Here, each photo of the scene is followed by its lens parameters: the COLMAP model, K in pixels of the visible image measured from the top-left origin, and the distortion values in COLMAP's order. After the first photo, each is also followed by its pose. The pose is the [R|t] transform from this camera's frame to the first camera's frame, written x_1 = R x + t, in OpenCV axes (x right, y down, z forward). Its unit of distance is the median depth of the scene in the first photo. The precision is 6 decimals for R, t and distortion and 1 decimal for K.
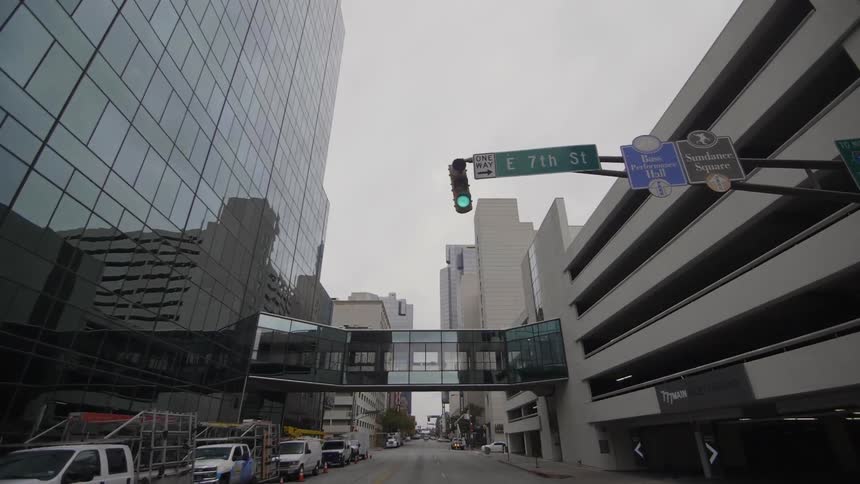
lens RADIAL K [[399.8, 0, 430.0], [0, 399.8, 242.0], [0, 0, 1]] dist [-0.000780, 0.000001]
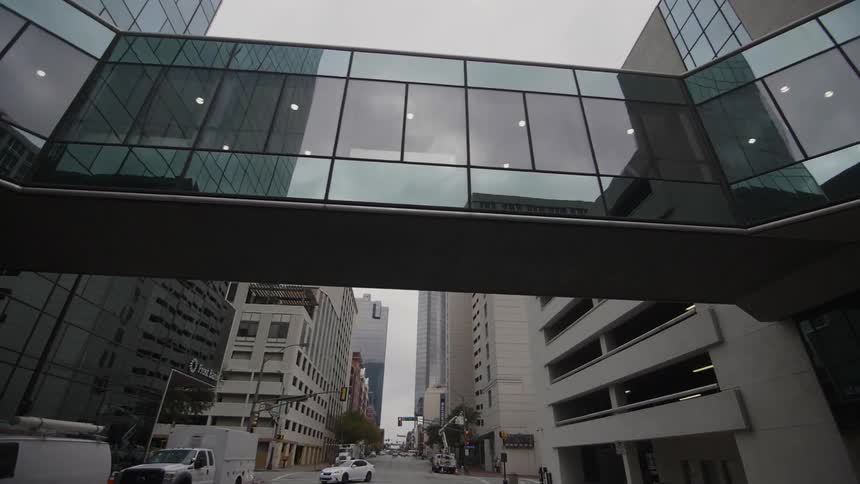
lens RADIAL K [[399.8, 0, 430.0], [0, 399.8, 242.0], [0, 0, 1]] dist [-0.000780, 0.000001]
pose [[0.997365, 0.053916, 0.048530, -0.001080], [-0.052281, 0.998041, -0.034358, 0.127595], [-0.050288, 0.031730, 0.998231, 0.256569]]
